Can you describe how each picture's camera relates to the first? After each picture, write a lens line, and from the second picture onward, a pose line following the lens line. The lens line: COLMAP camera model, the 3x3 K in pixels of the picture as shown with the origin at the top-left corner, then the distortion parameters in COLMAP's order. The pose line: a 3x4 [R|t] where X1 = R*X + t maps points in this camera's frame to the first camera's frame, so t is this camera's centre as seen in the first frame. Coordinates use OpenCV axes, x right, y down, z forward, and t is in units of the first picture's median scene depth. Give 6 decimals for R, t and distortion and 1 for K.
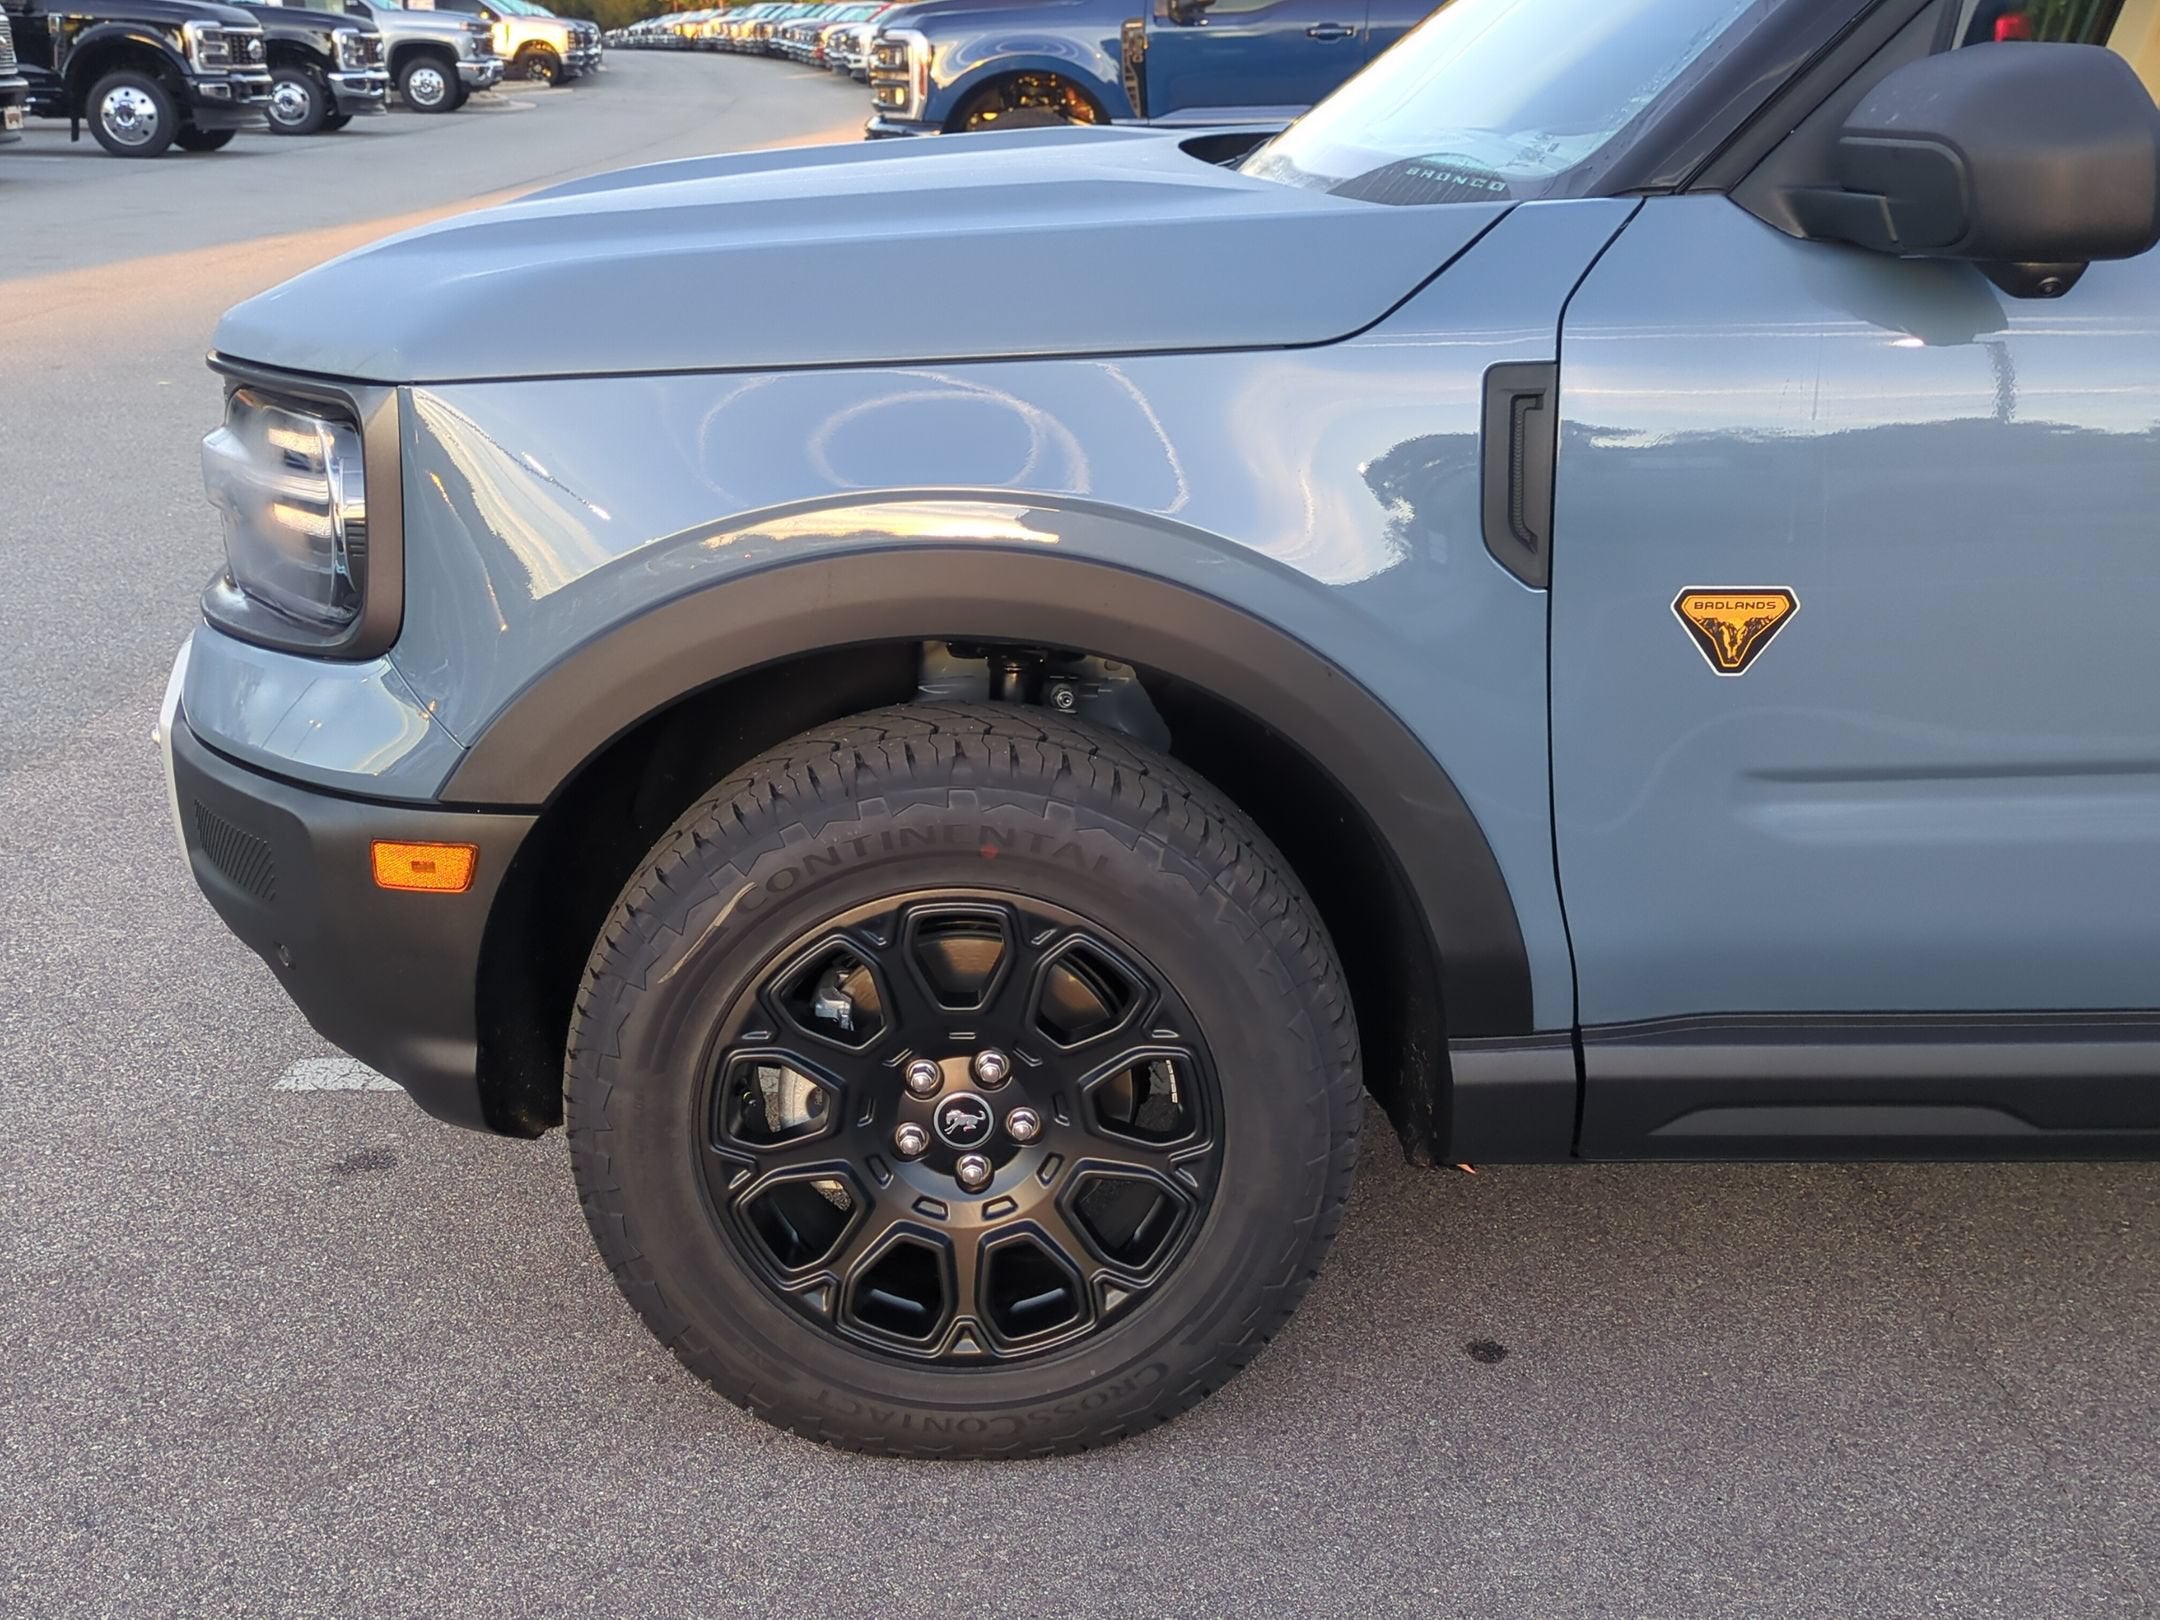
lens RADIAL K [[2392.5, 0, 1086.0], [0, 2392.5, 852.4], [0, 0, 1]] dist [0.047029, -0.034983]
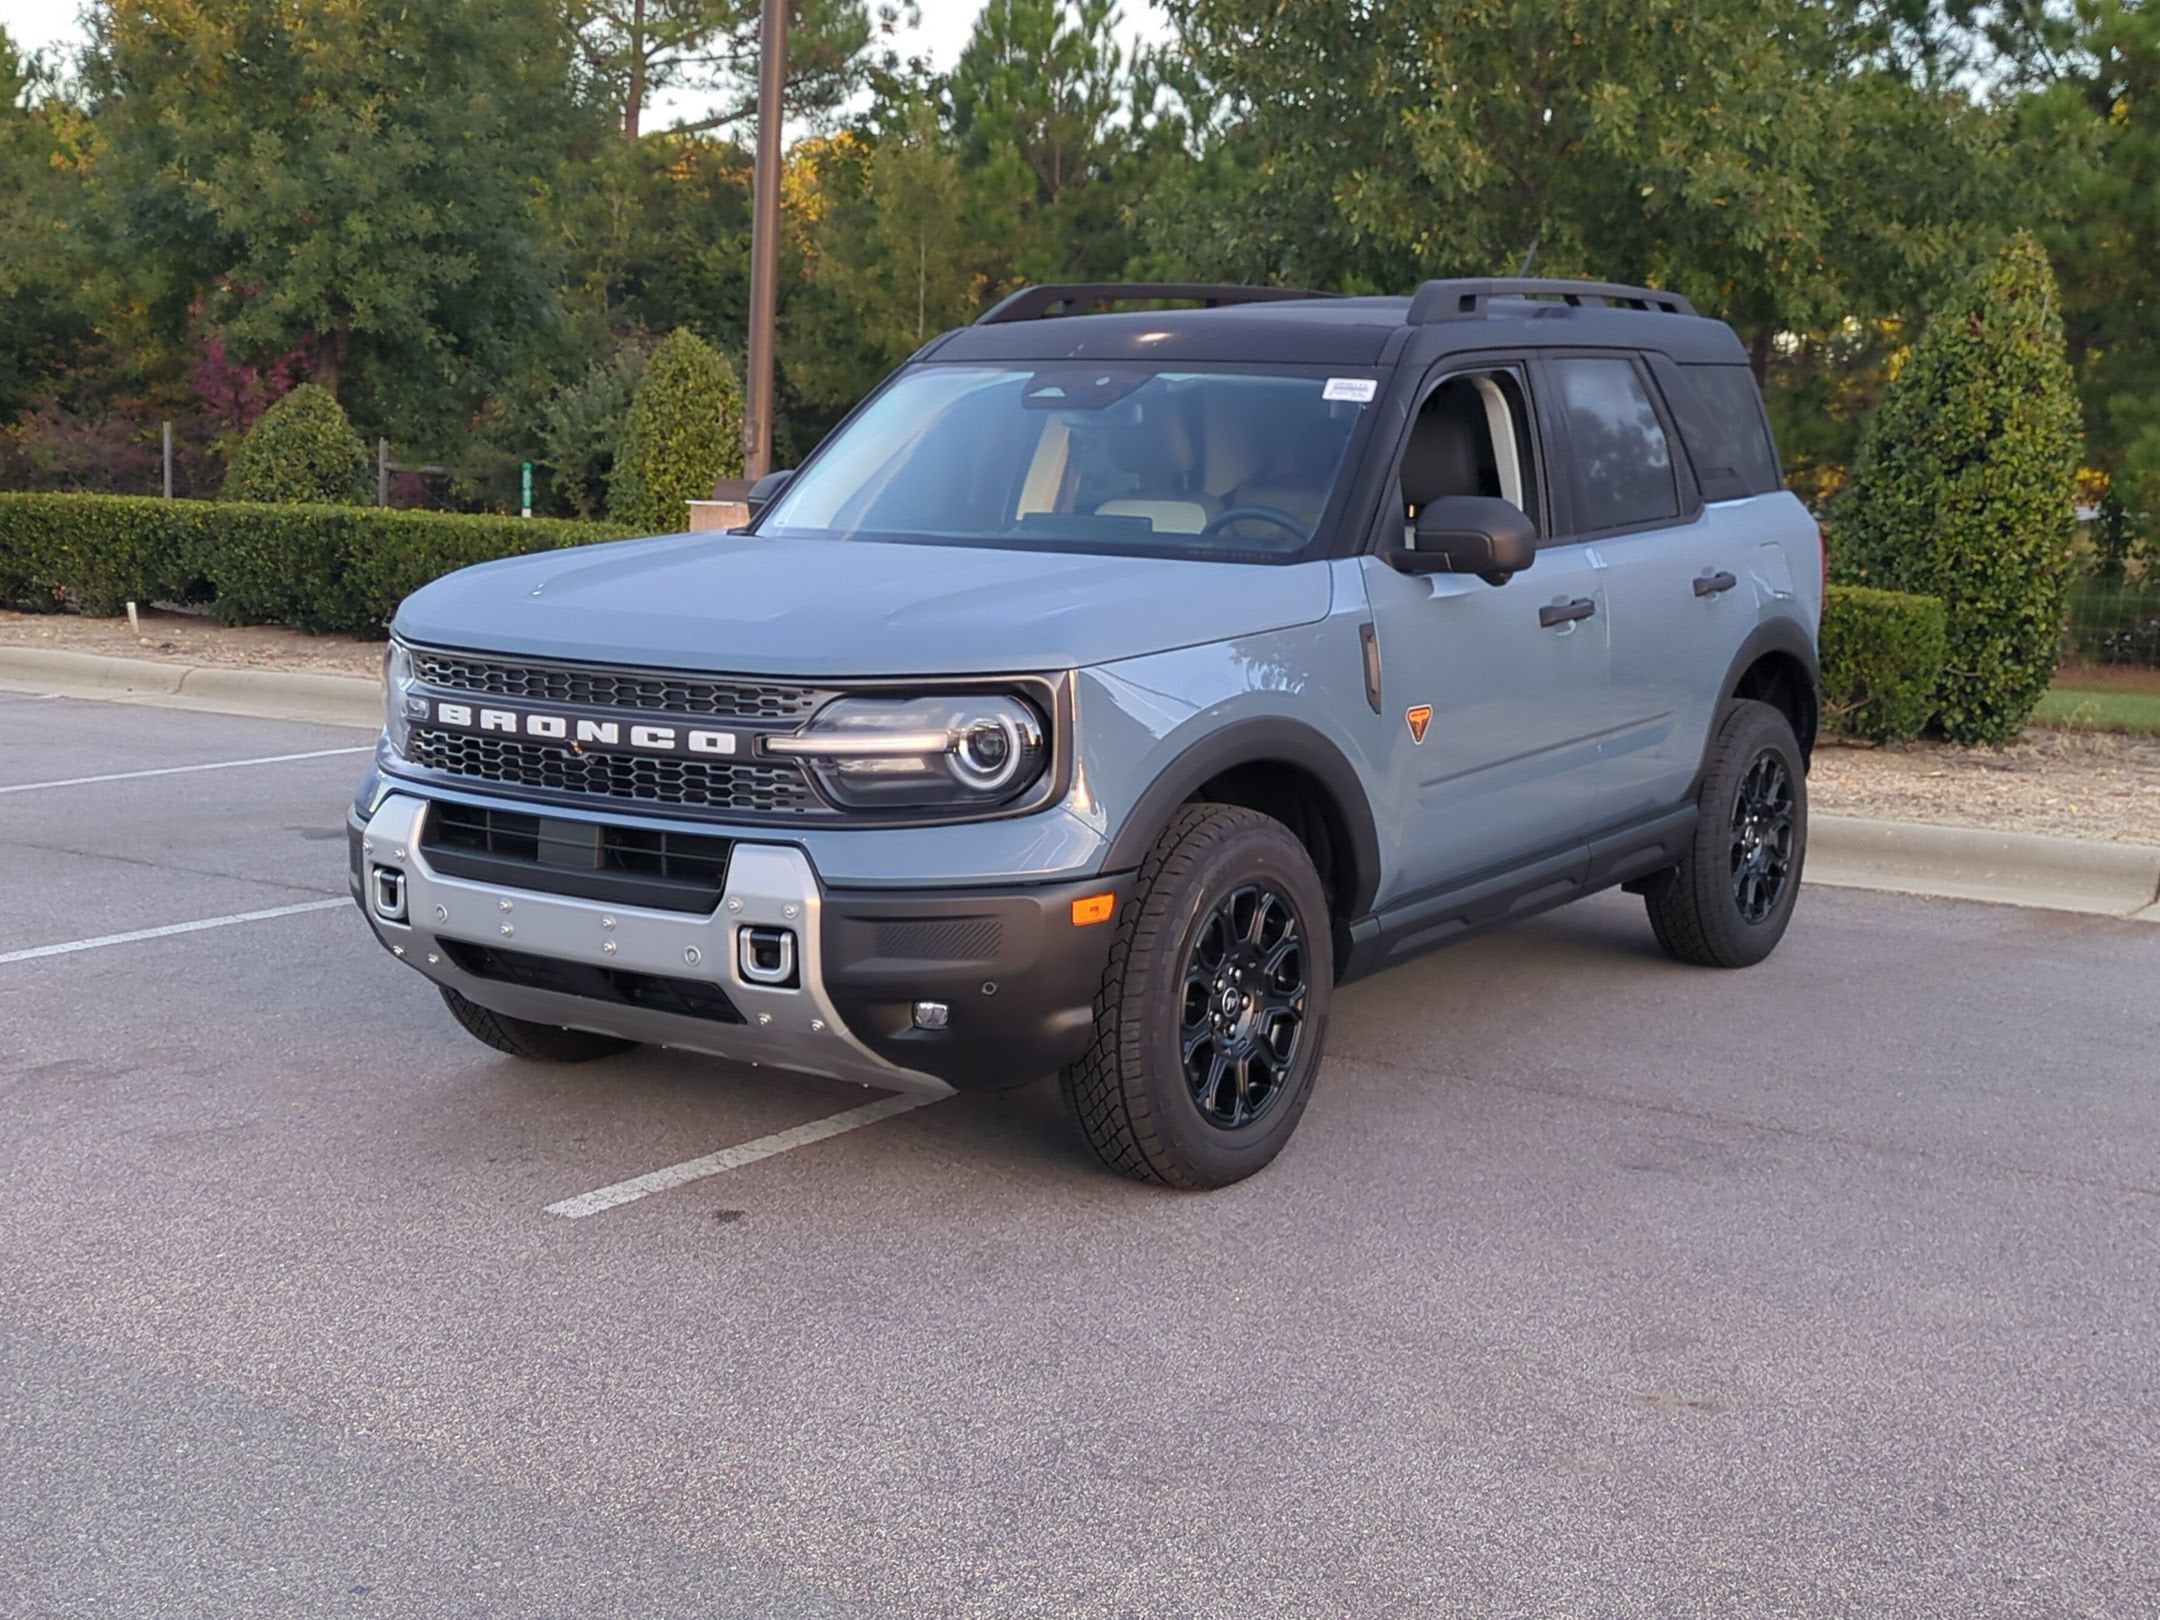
lens RADIAL K [[2731.7, 0, 1148.5], [0, 2731.7, 811.7], [0, 0, 1]] dist [0.052503, -0.045473]
pose [[0.541465, -0.115410, 0.832764, -1.997547], [0.260804, 0.964725, -0.035877, 0.019755], [-0.799248, 0.236615, 0.552464, -0.275340]]
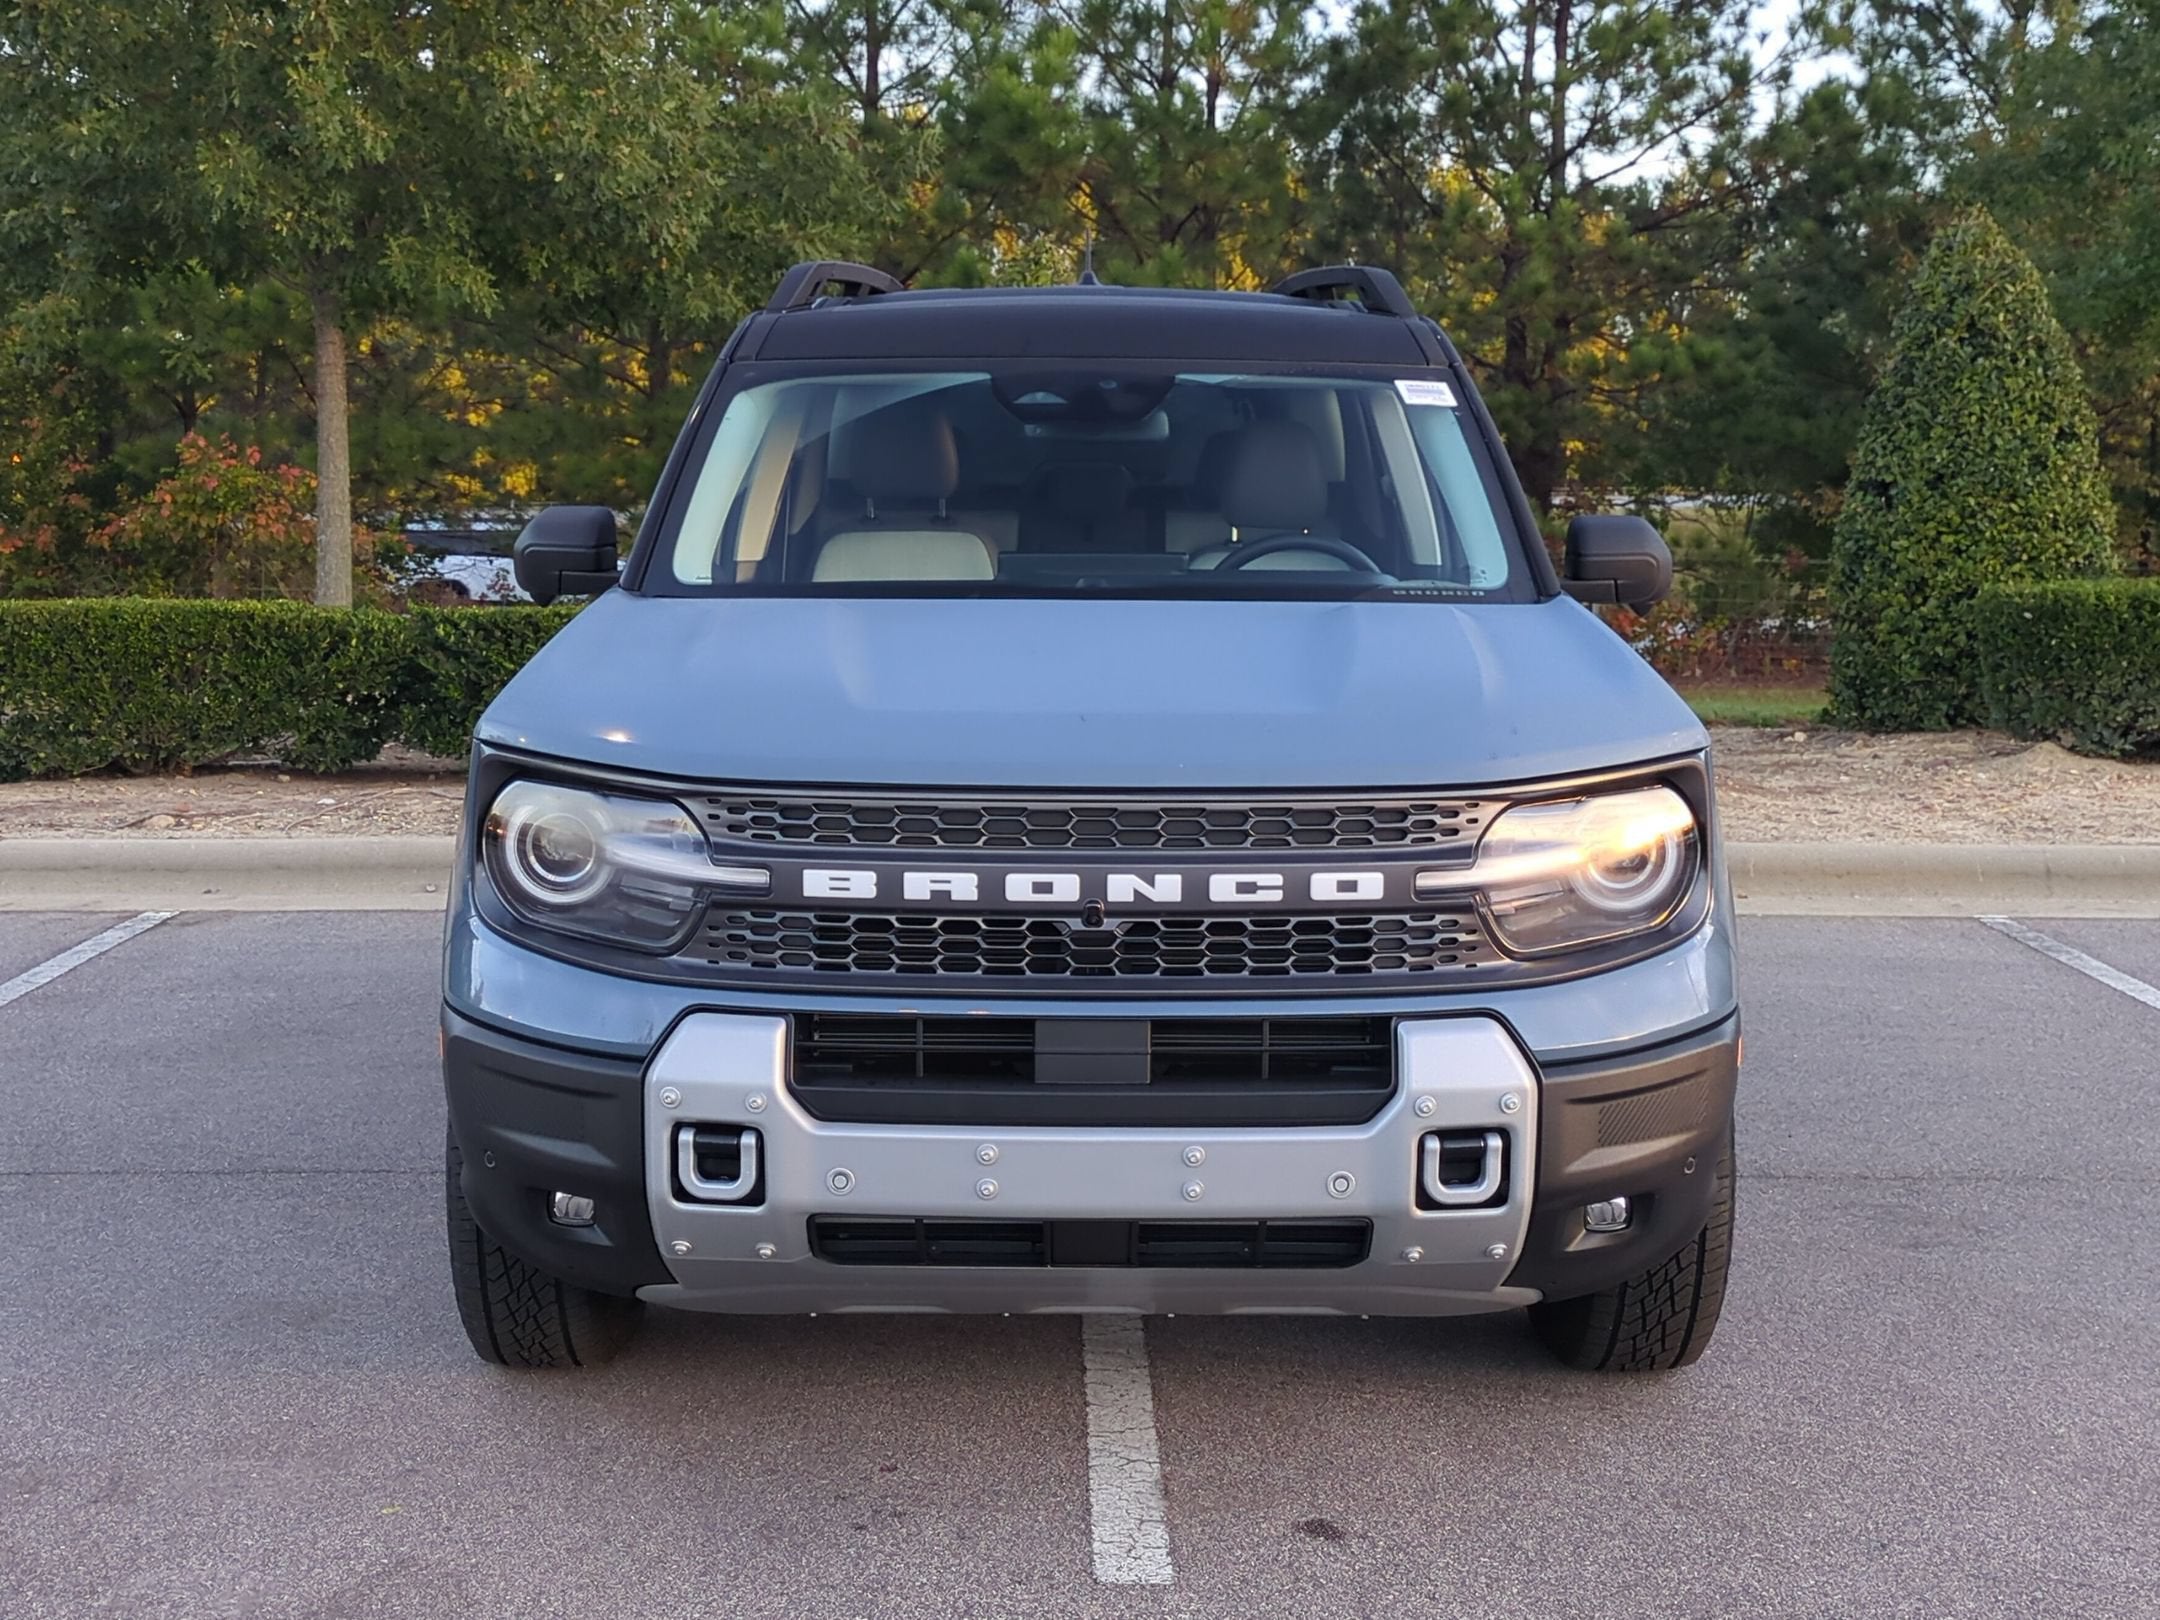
lens RADIAL K [[2731.7, 0, 1148.5], [0, 2731.7, 811.7], [0, 0, 1]] dist [0.052503, -0.045473]
pose [[-0.025669, -0.140005, 0.989818, -1.912518], [0.320990, 0.936558, 0.140796, -0.485972], [-0.946735, 0.321336, 0.020899, 1.212880]]
